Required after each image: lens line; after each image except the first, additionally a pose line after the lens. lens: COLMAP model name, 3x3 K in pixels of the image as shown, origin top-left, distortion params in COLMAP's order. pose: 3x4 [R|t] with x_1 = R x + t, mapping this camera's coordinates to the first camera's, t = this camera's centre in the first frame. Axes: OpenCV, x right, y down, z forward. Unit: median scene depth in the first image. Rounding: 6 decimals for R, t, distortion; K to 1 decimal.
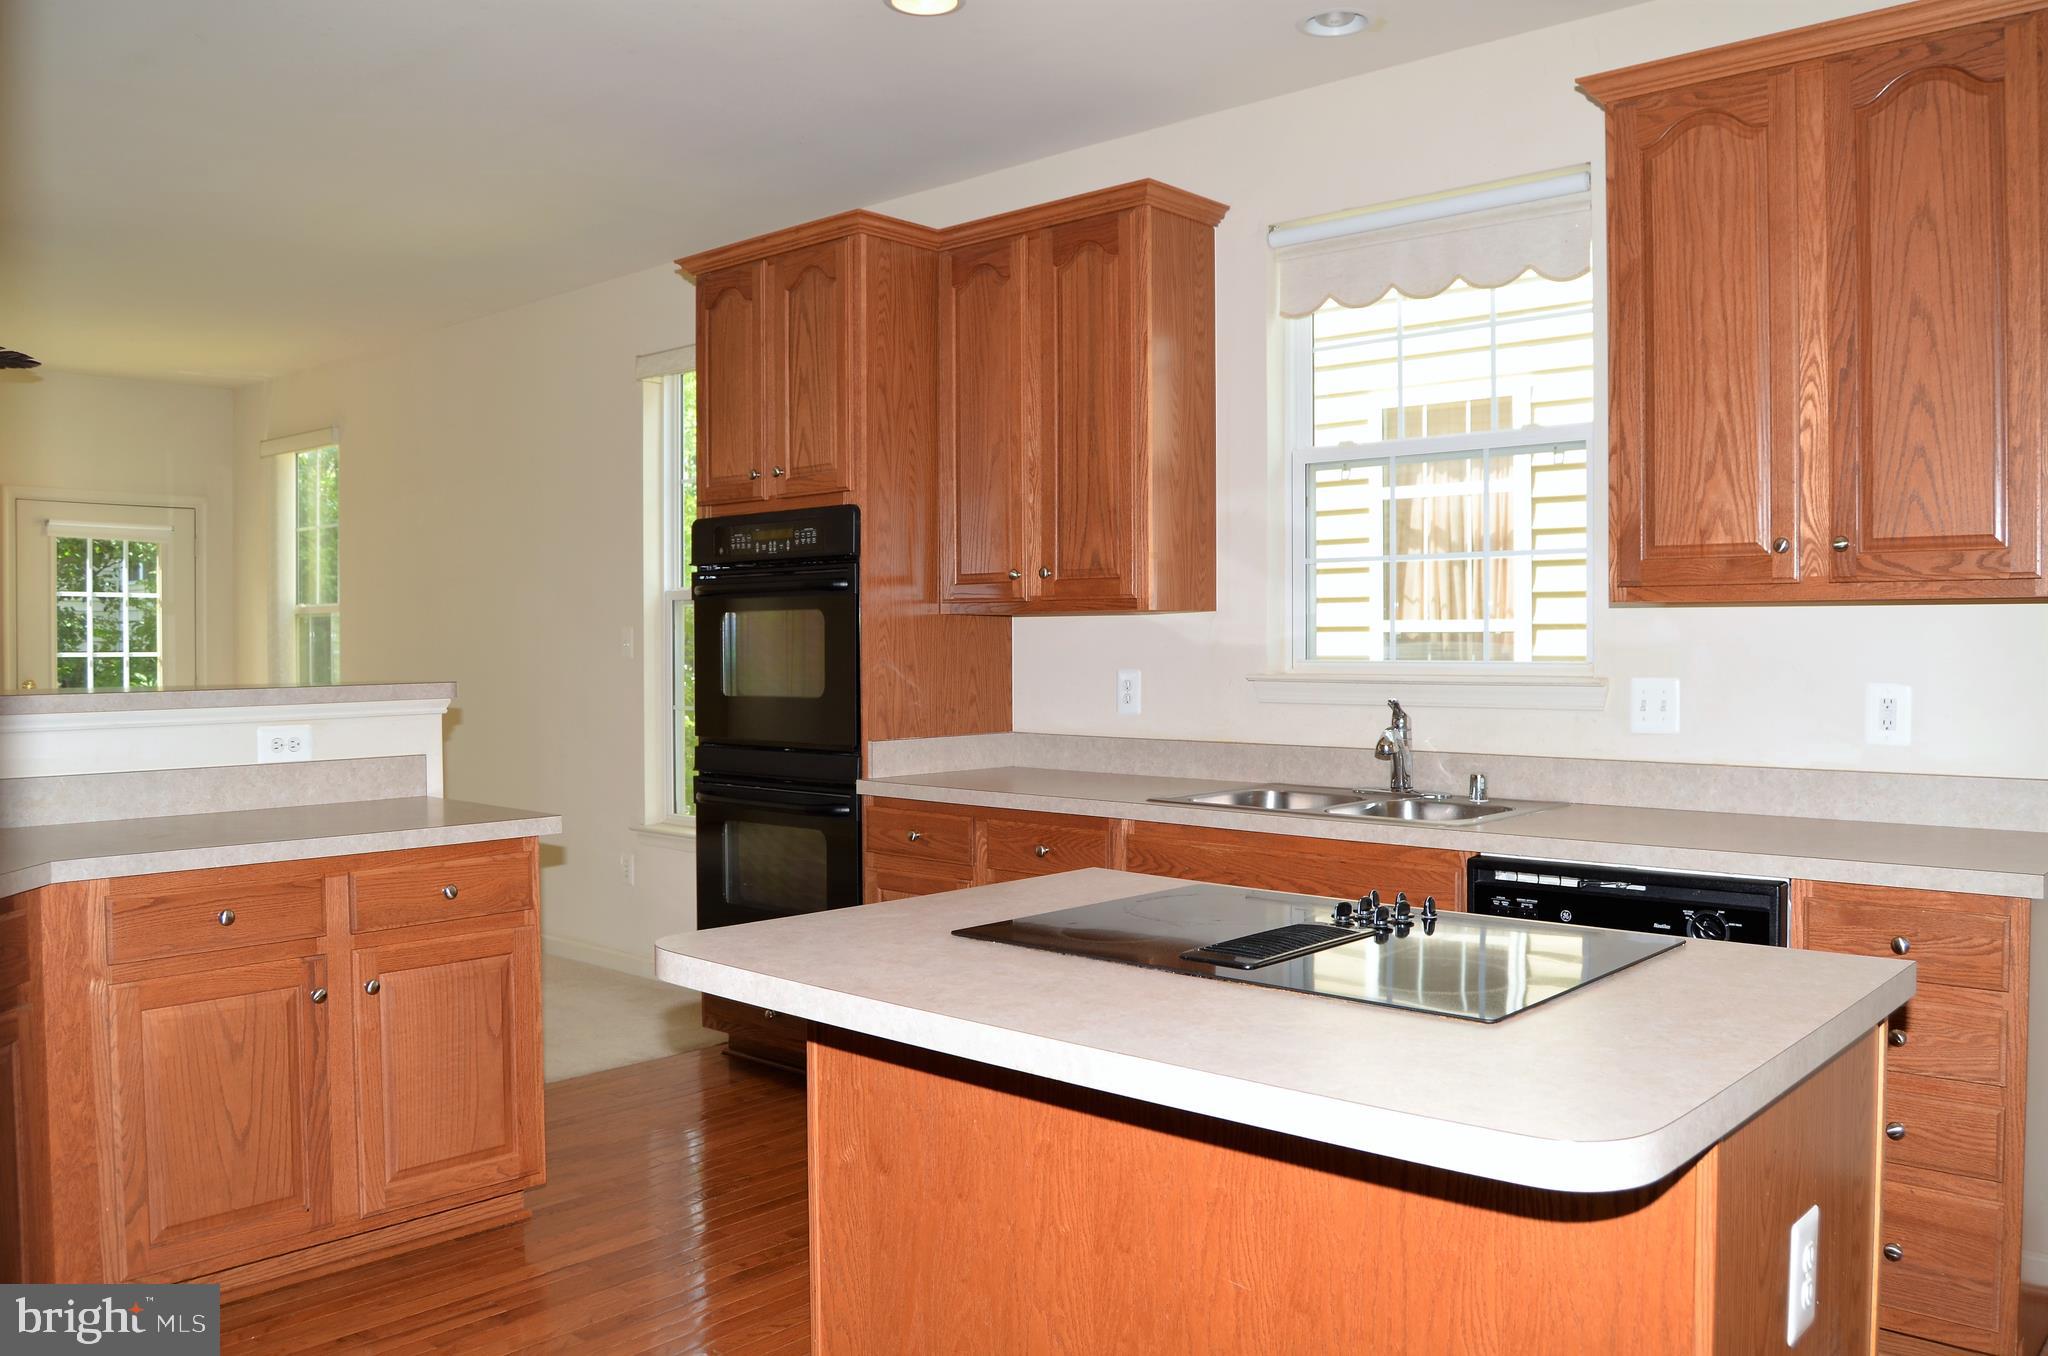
lens RADIAL K [[1578.8, 0, 1039.1], [0, 1578.8, 672.3], [0, 0, 1]] dist [-0.090608, 0.007049]
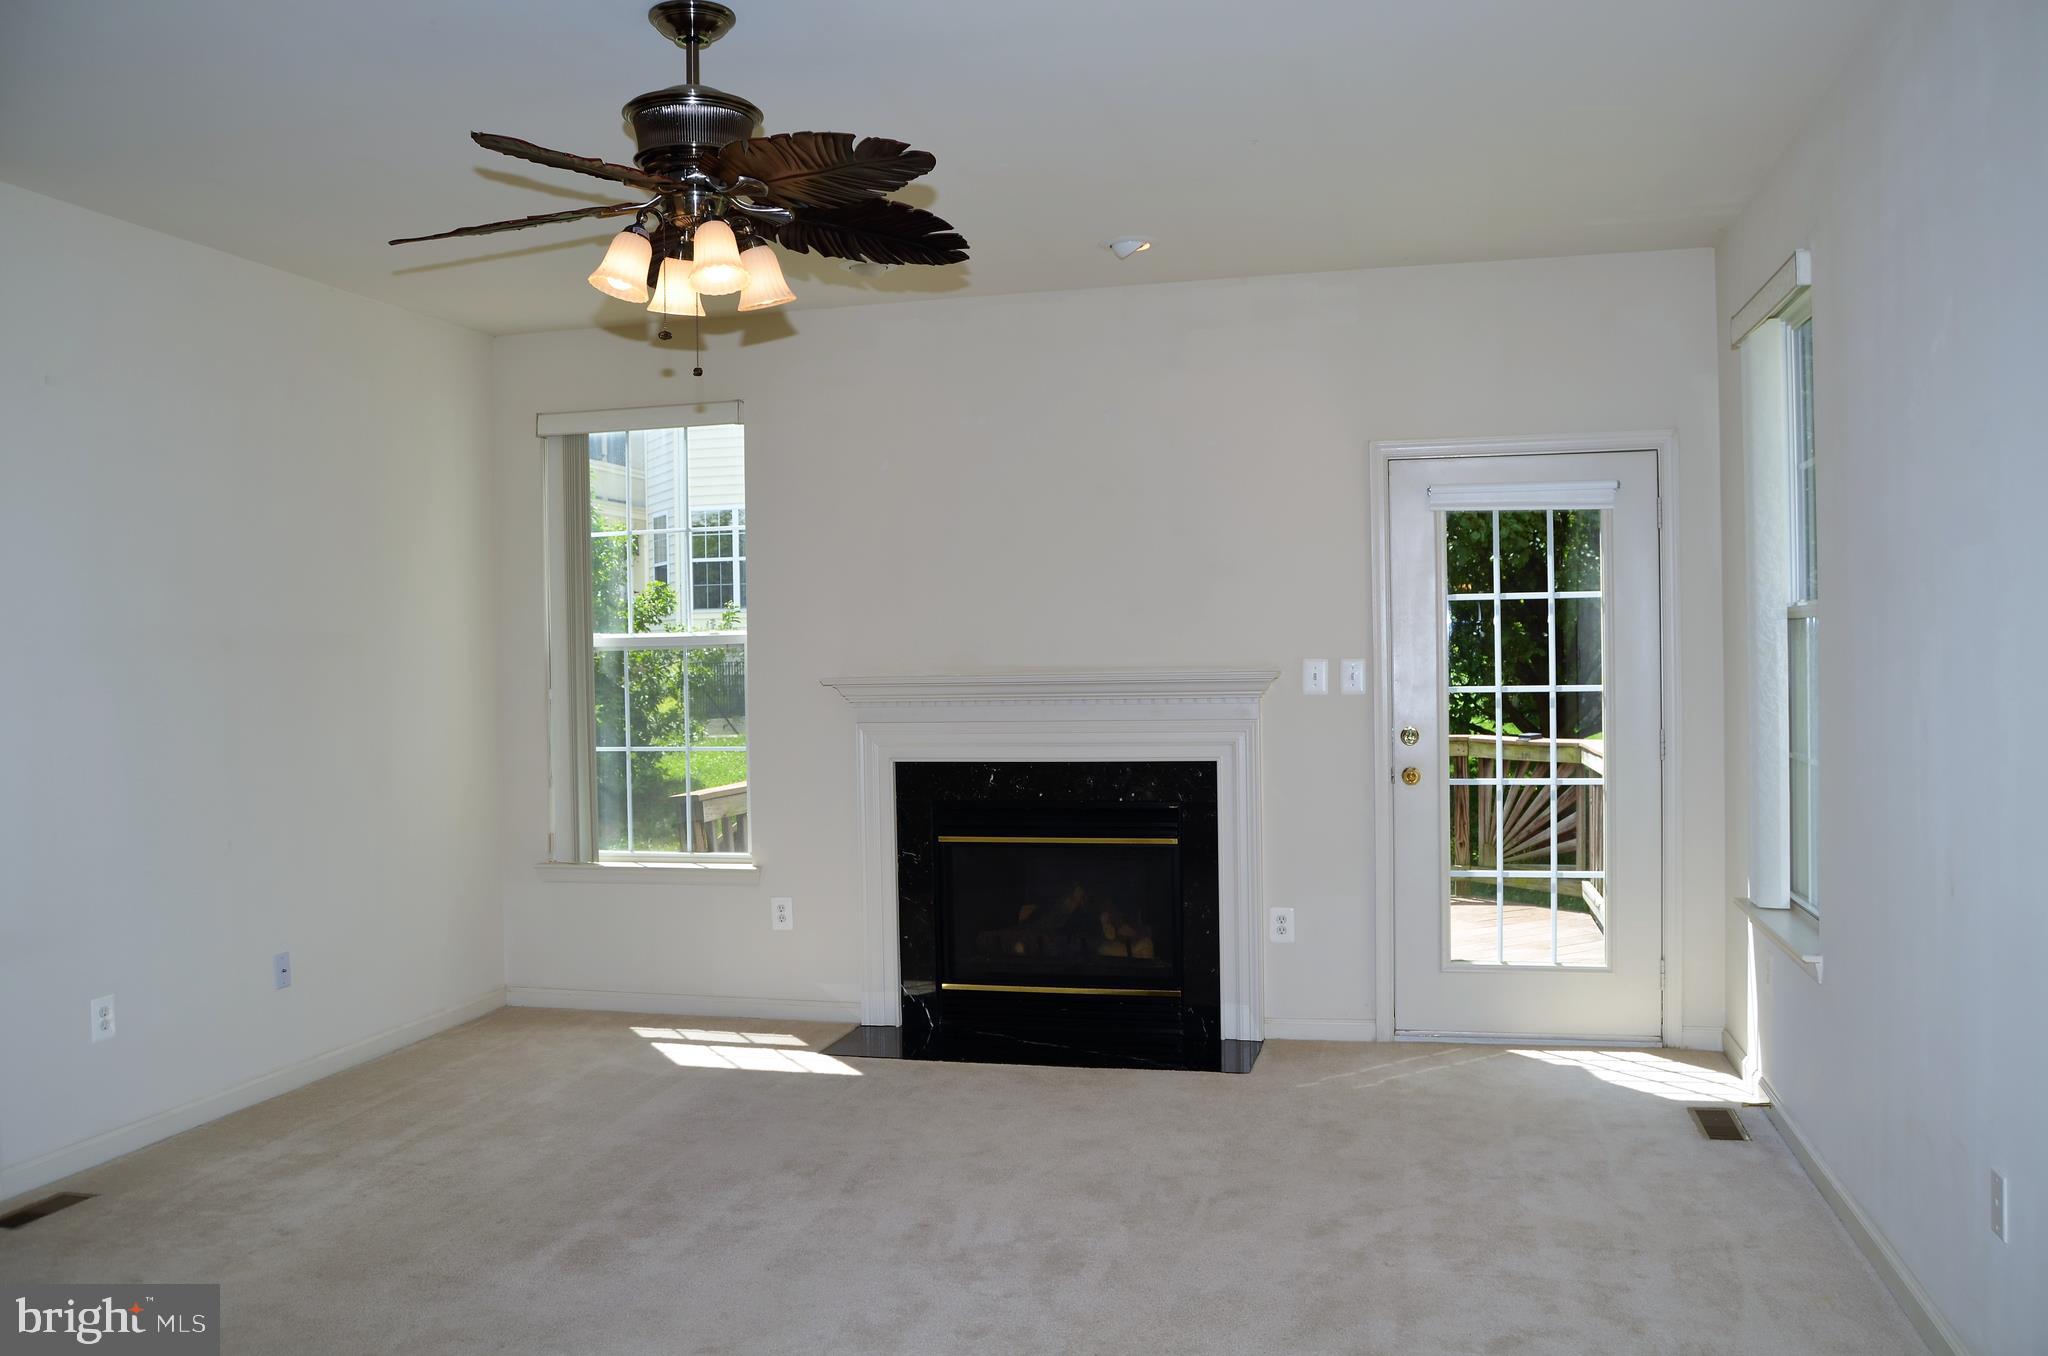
lens RADIAL K [[1645.0, 0, 1038.3], [0, 1645.0, 675.9], [0, 0, 1]] dist [-0.087816, 0.002084]
pose [[0.465639, 0.003895, -0.884966, -0.187975], [0.000024, 0.999990, 0.004414, -0.038977], [0.884975, -0.002076, 0.465635, 0.980182]]
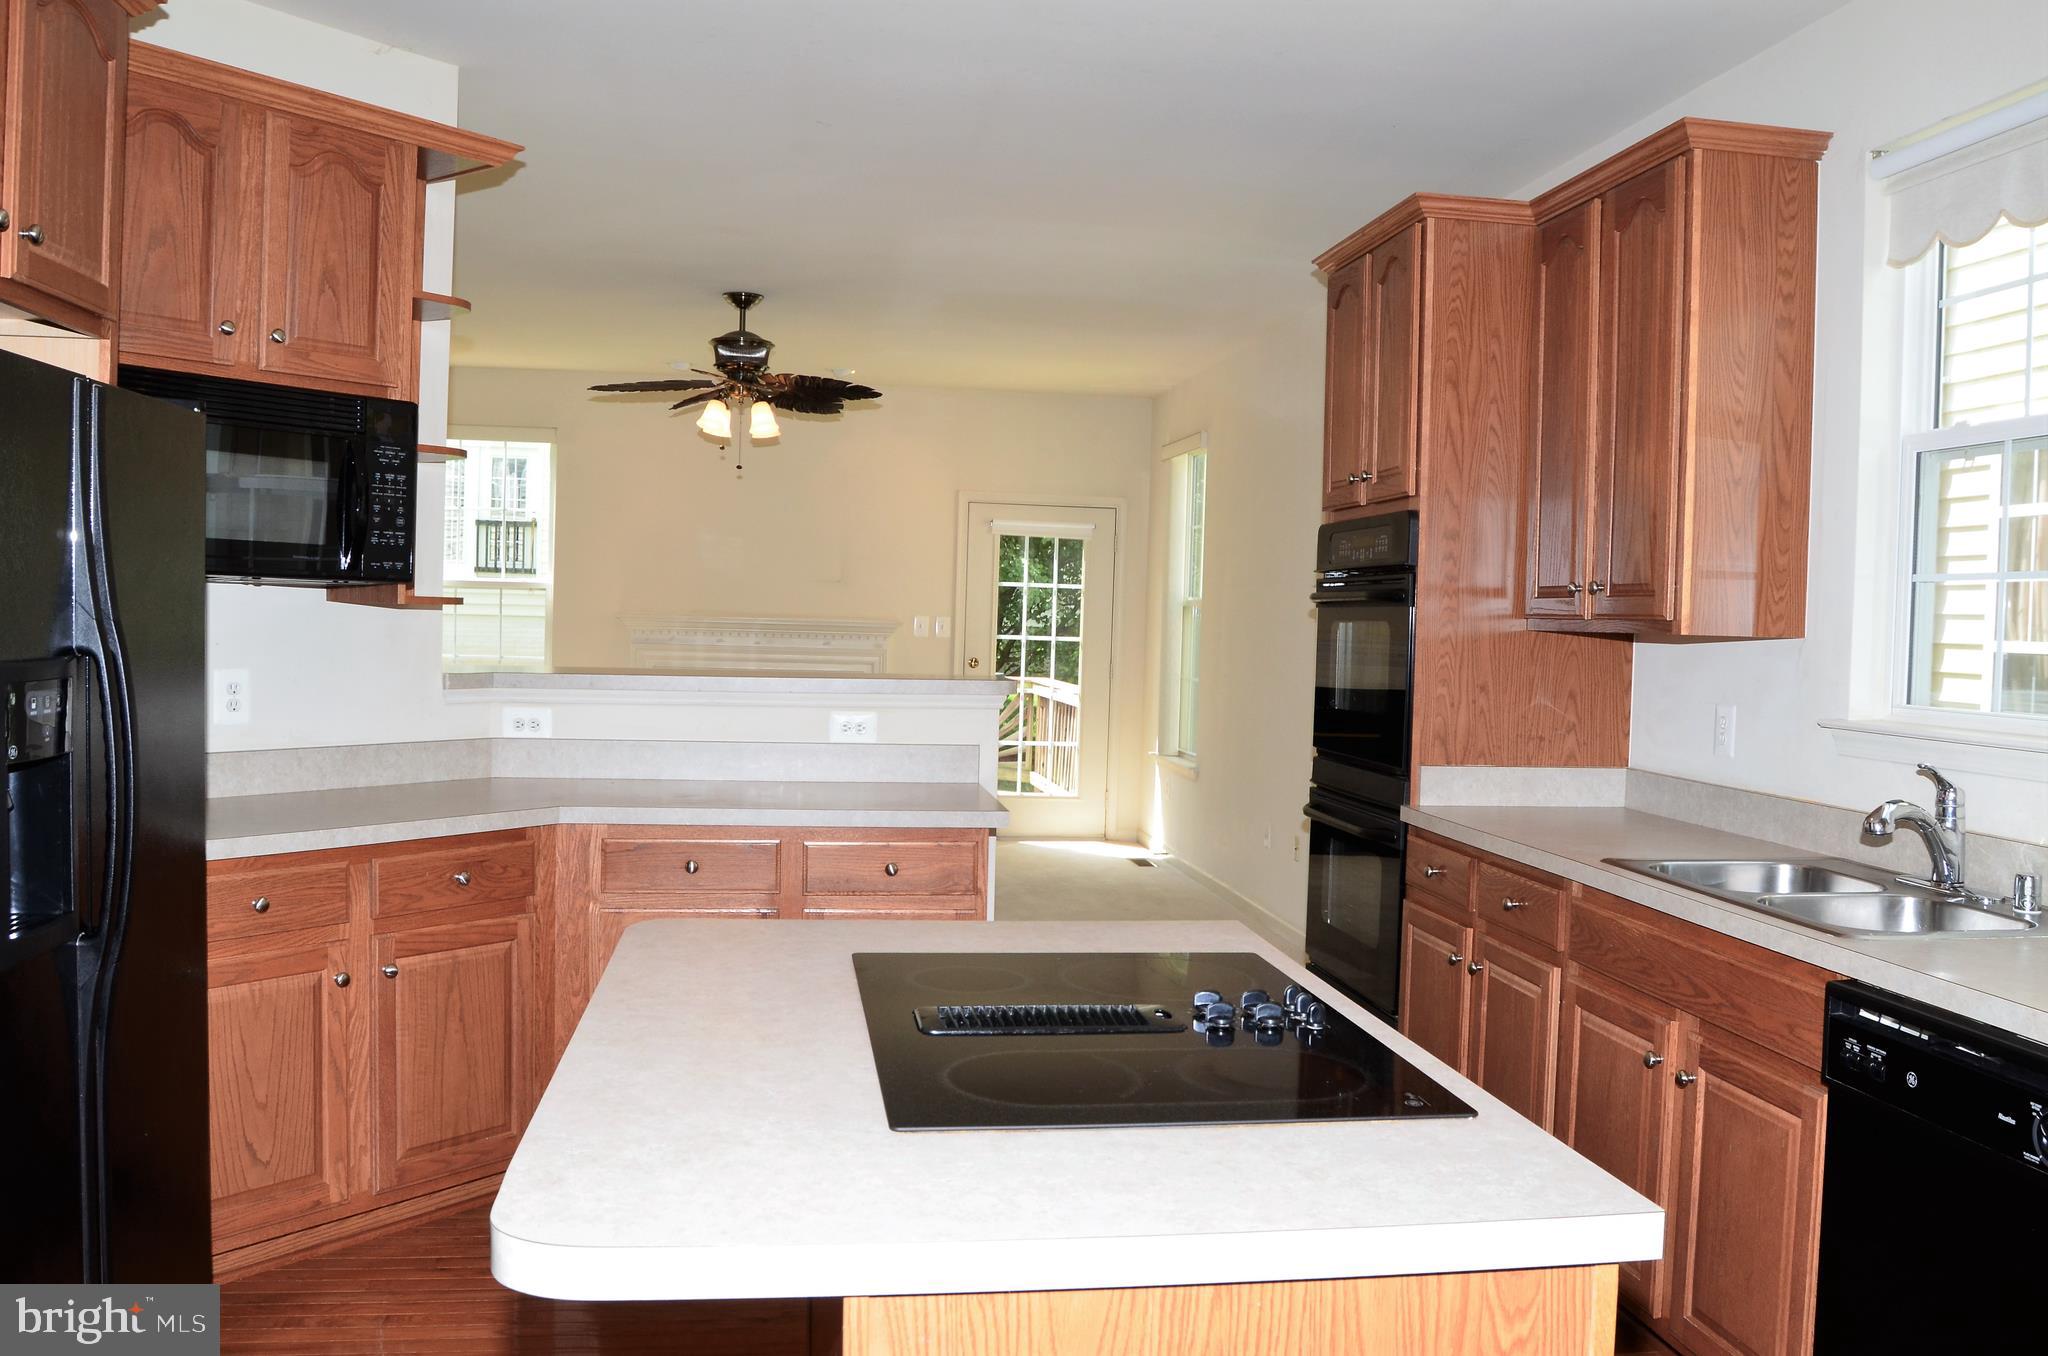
lens RADIAL K [[1645.0, 0, 1038.3], [0, 1645.0, 675.9], [0, 0, 1]] dist [-0.087816, 0.002084]
pose [[0.772277, 0.046846, -0.633556, 0.329800], [-0.042187, 0.998858, 0.022432, -0.021205], [0.633883, 0.009405, 0.773372, 0.112369]]
